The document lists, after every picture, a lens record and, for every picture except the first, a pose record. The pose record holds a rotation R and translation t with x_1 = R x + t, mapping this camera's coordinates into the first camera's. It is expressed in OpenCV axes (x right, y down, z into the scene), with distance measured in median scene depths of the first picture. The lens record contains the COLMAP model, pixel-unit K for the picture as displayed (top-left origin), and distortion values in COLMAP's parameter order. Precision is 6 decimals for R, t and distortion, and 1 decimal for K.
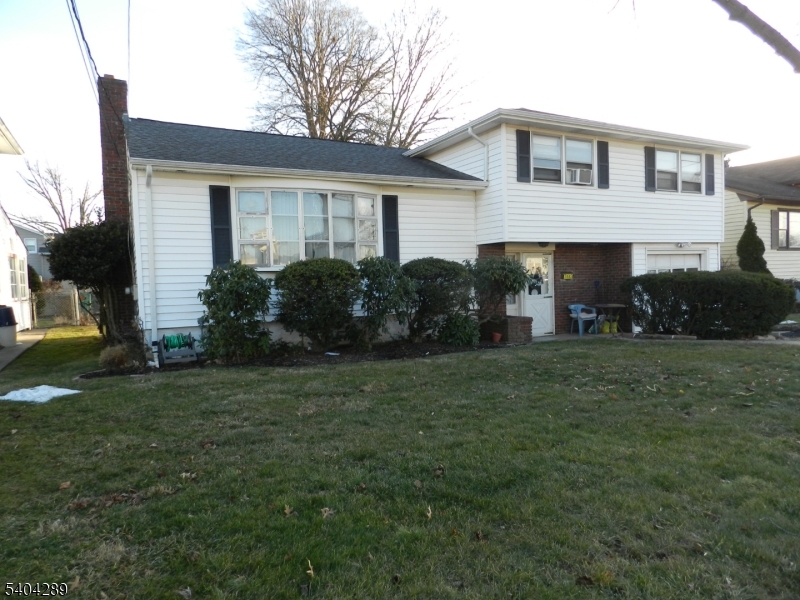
lens RADIAL K [[536.0, 0, 402.9], [0, 536.0, 304.1], [0, 0, 1]] dist [0.008106, -0.007793]
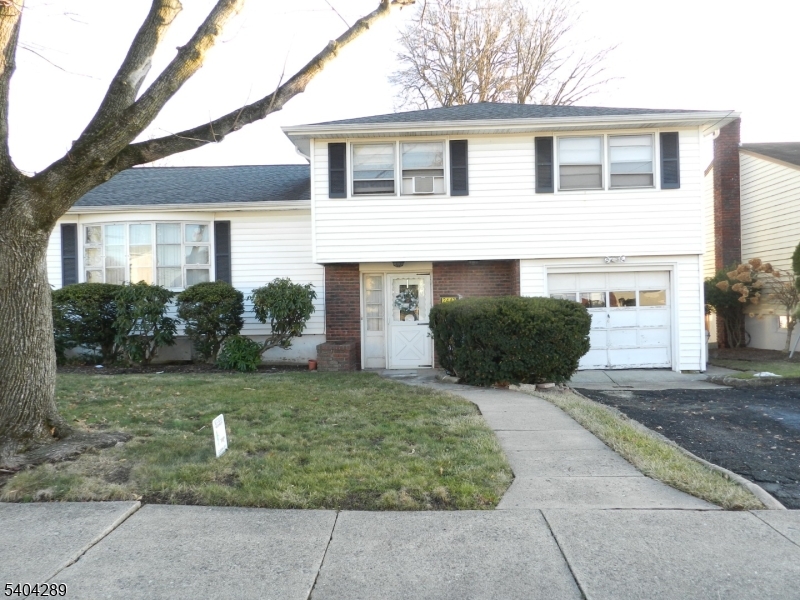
lens RADIAL K [[536.0, 0, 399.3], [0, 536.0, 296.5], [0, 0, 1]] dist [0.008106, -0.007793]
pose [[0.861597, 0.005615, -0.507562, 0.713889], [-0.037213, 0.997947, -0.052129, -0.011338], [0.506227, 0.063802, 0.860037, 0.242517]]
